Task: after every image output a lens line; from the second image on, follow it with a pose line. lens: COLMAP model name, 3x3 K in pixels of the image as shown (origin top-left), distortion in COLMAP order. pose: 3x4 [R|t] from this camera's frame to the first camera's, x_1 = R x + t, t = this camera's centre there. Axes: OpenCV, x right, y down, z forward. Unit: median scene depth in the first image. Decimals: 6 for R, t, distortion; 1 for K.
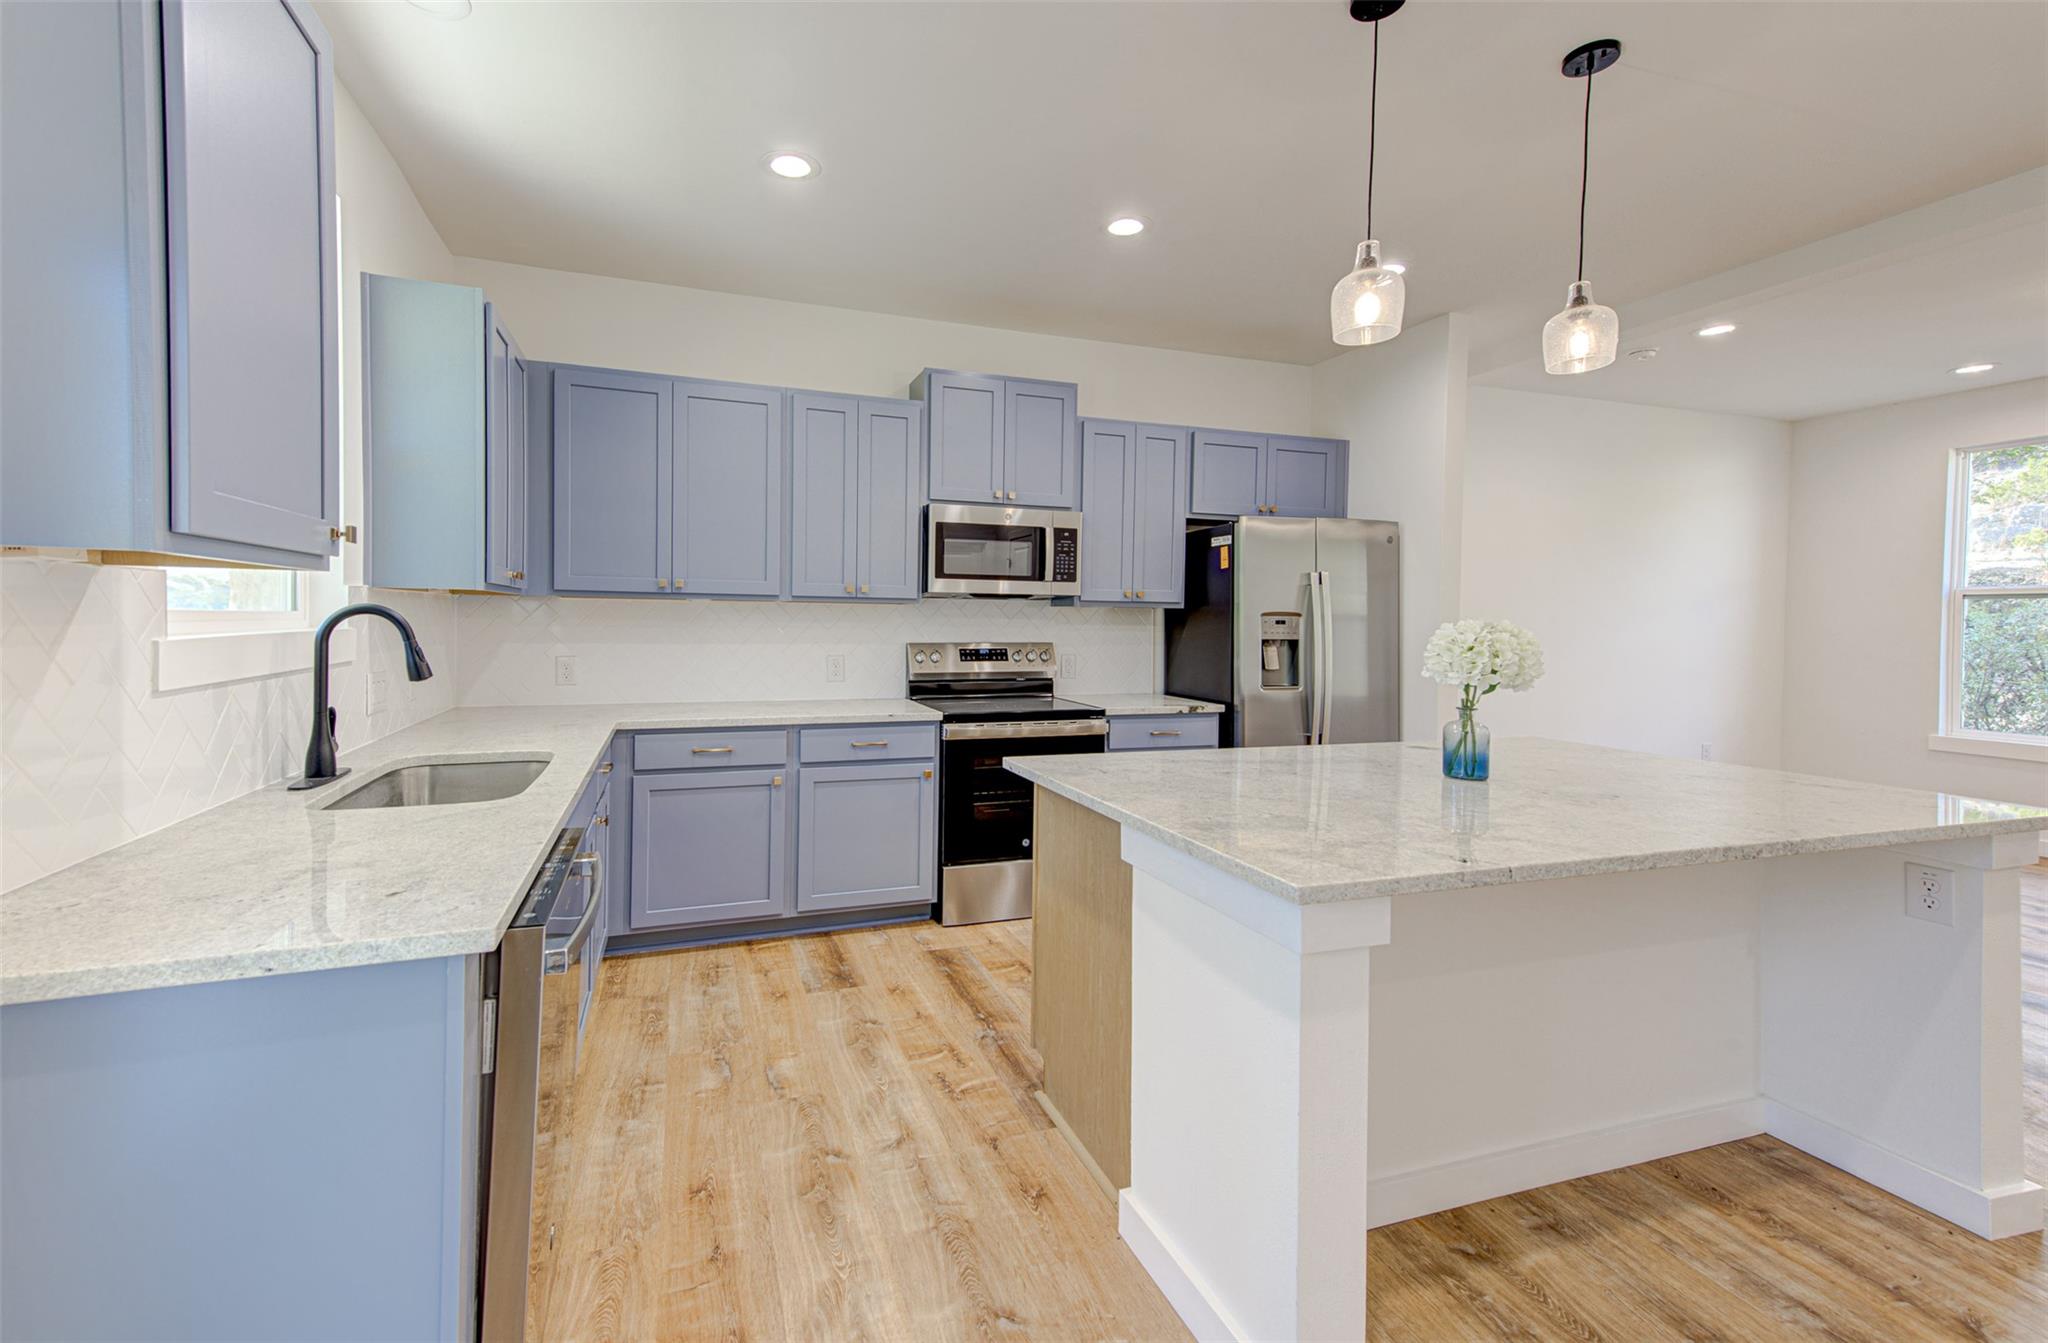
lens RADIAL K [[866.4, 0, 966.6], [0, 866.4, 632.6], [0, 0, 1]] dist [0.025083, 0.000274]
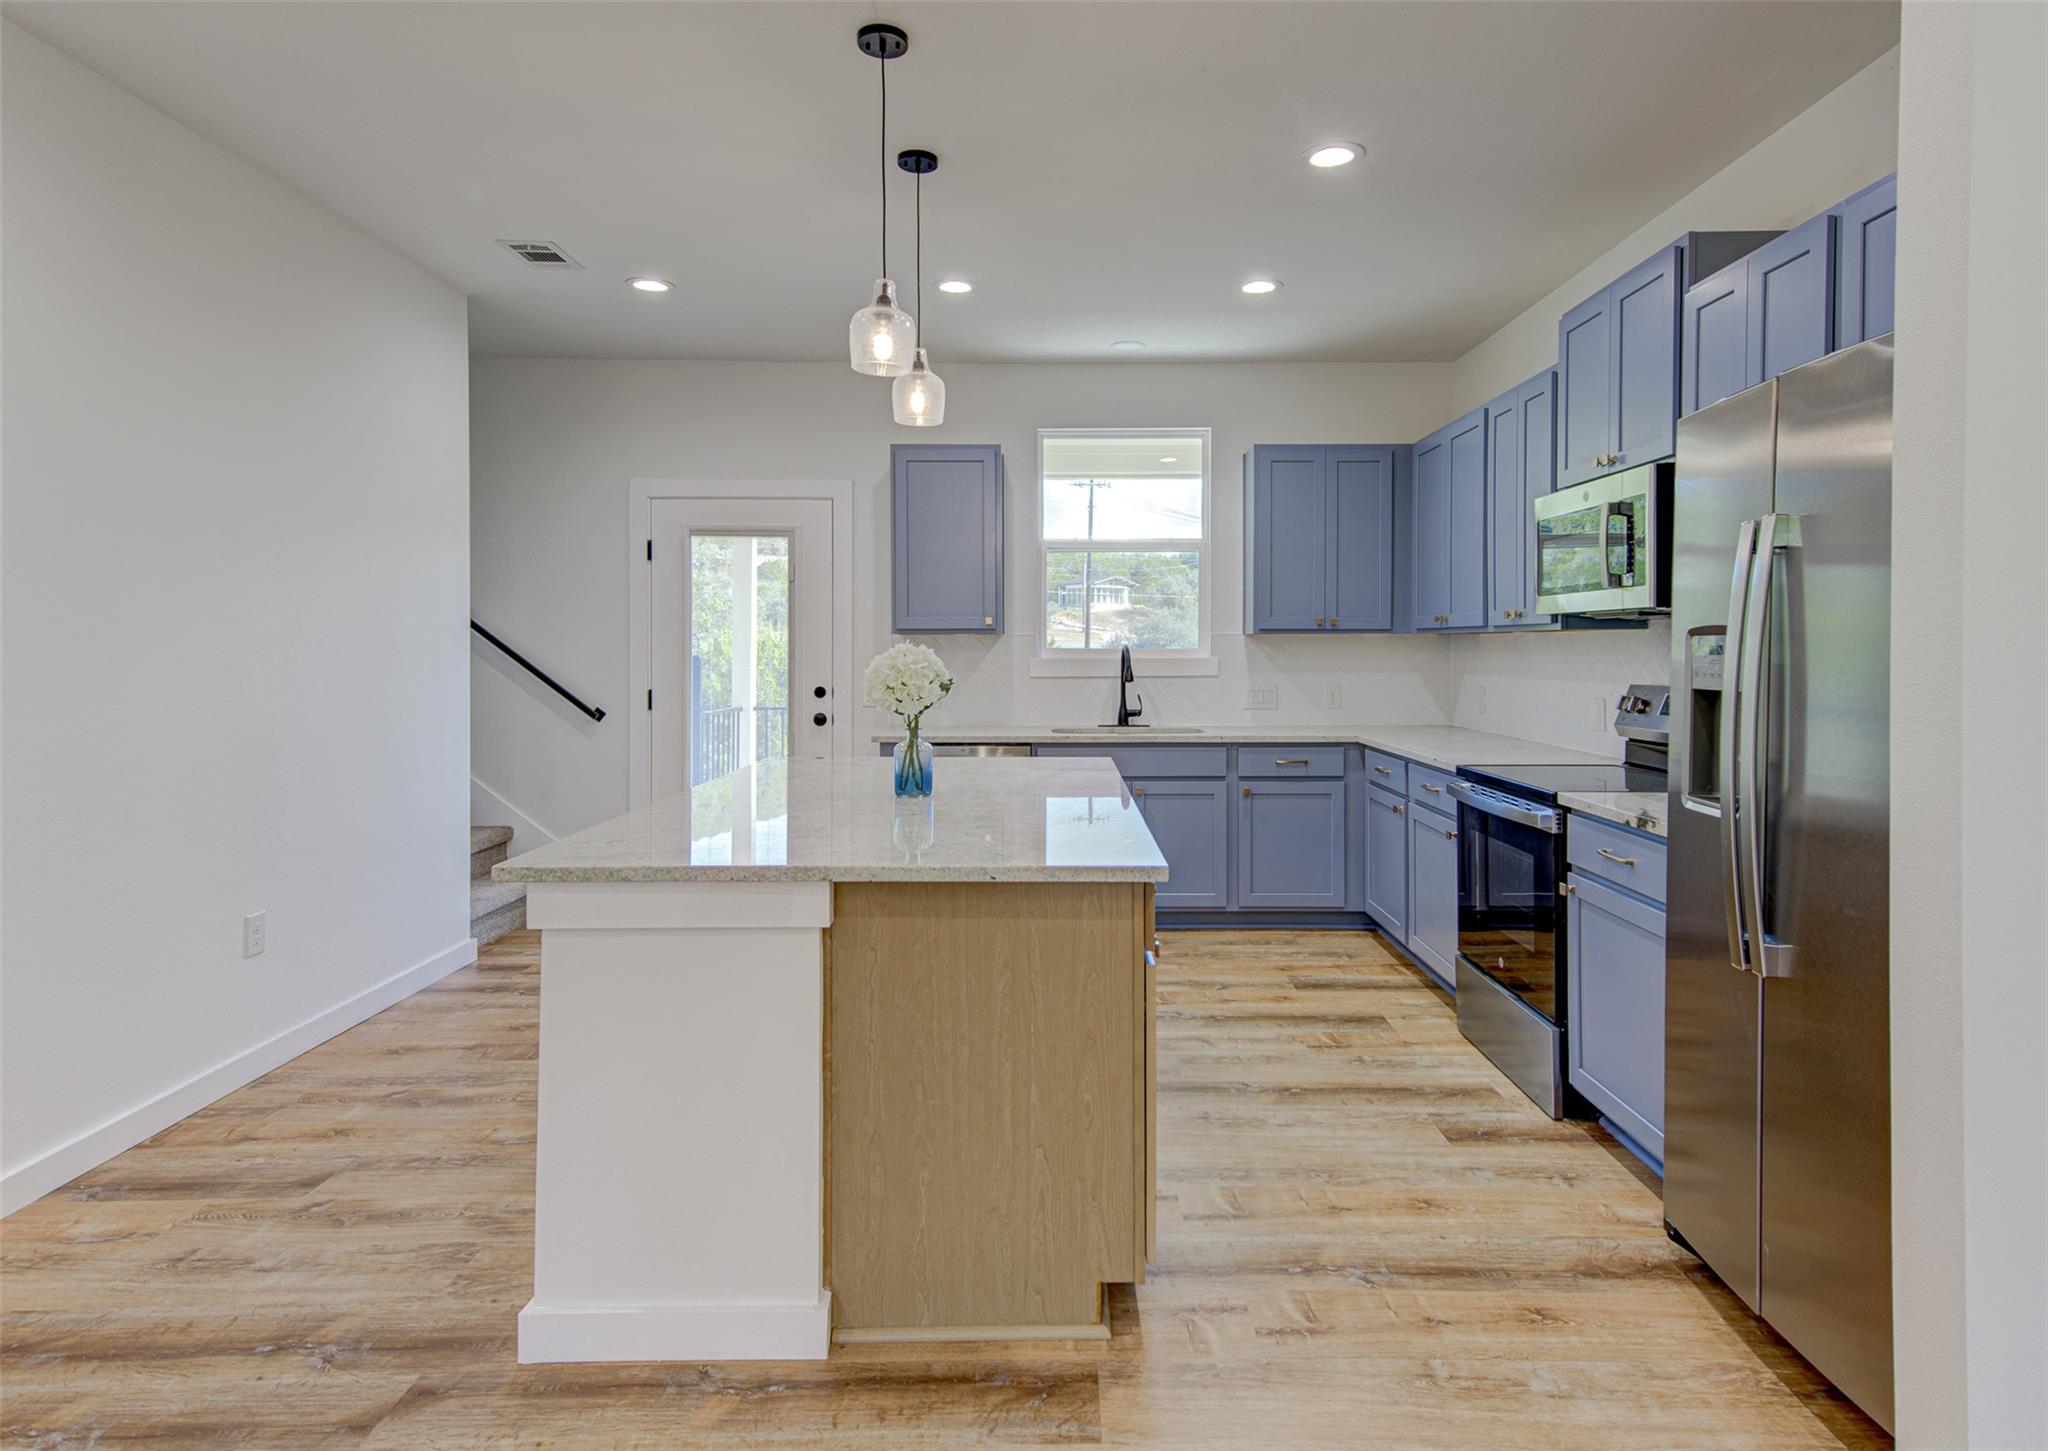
lens RADIAL K [[1115.5, 0, 1074.5], [0, 1115.5, 654.5], [0, 0, 1]] dist [0.034654, -0.003075]
pose [[-0.306003, -0.007986, -0.951997, 1.086466], [-0.020265, 0.999793, -0.001873, -0.002295], [0.951815, 0.018719, -0.306101, 0.970191]]
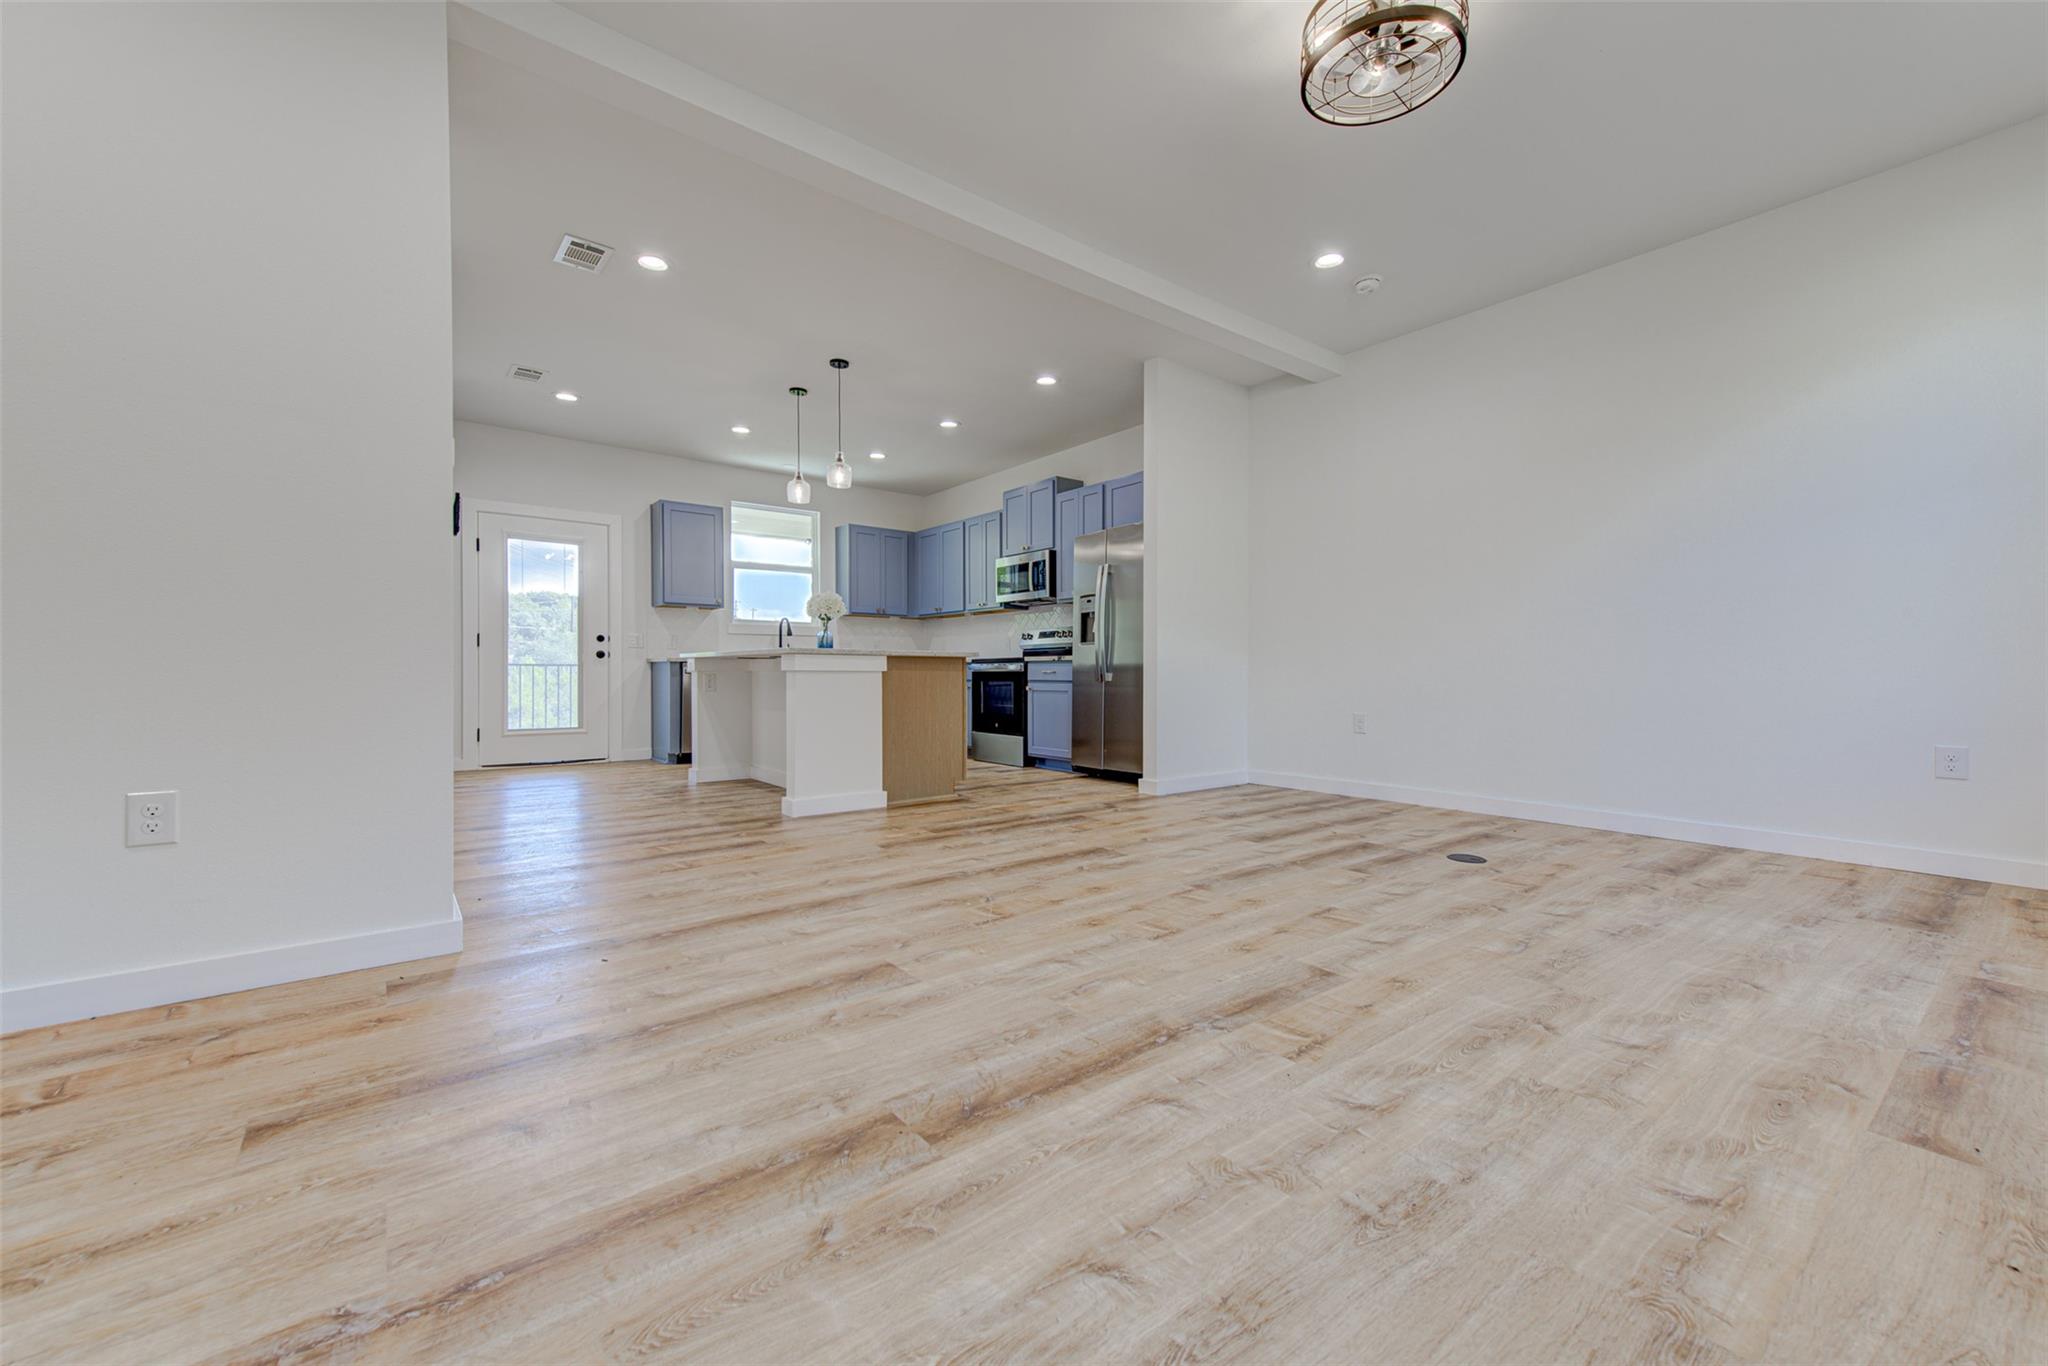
lens RADIAL K [[802.1, 0, 1030.0], [0, 802.1, 678.6], [0, 0, 1]] dist [0.027316, -0.000190]
pose [[0.340230, -0.007984, -0.940308, 1.860908], [-0.011415, 0.999855, -0.012620, 0.163350], [0.940273, 0.015027, 0.340090, 0.460018]]
